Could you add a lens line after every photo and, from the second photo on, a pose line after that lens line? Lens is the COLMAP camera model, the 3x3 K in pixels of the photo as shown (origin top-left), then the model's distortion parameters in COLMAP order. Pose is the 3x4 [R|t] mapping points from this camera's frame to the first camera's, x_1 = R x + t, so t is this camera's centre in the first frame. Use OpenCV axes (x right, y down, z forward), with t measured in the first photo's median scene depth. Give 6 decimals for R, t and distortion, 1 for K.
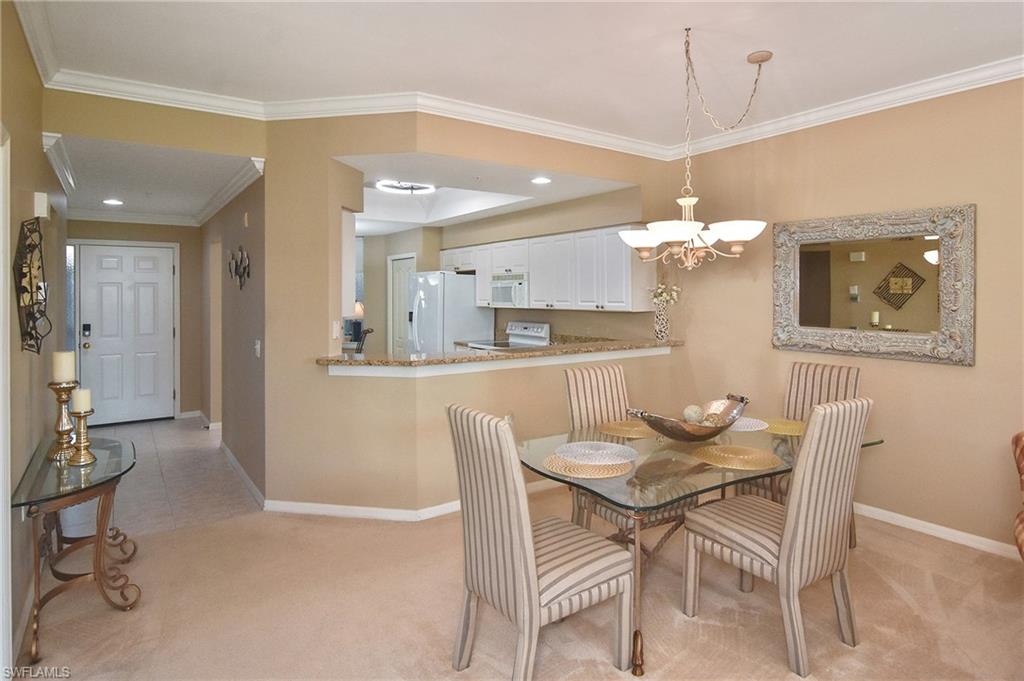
lens RADIAL K [[568.1, 0, 511.7], [0, 568.1, 299.7], [0, 0, 1]] dist [-0.004485, -0.004069]
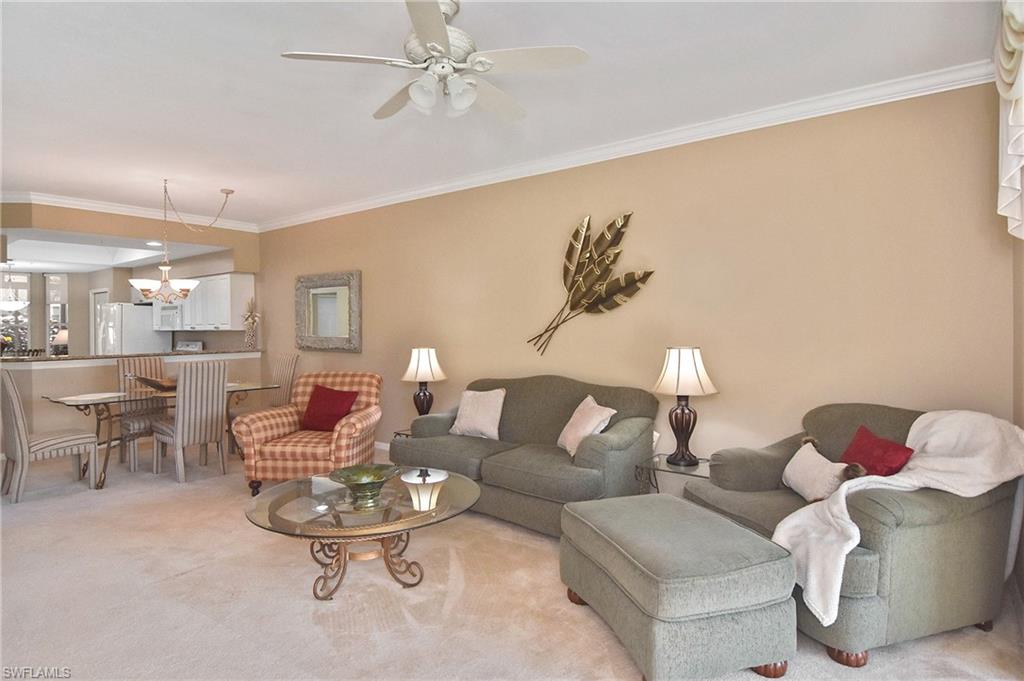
lens RADIAL K [[556.3, 0, 508.2], [0, 556.3, 335.0], [0, 0, 1]] dist [0.000455, 0.000075]
pose [[0.954634, -0.013539, 0.297474, 0.354628], [0.010664, 0.999879, 0.011288, 0.018093], [-0.297591, -0.007603, 0.954663, -0.490283]]
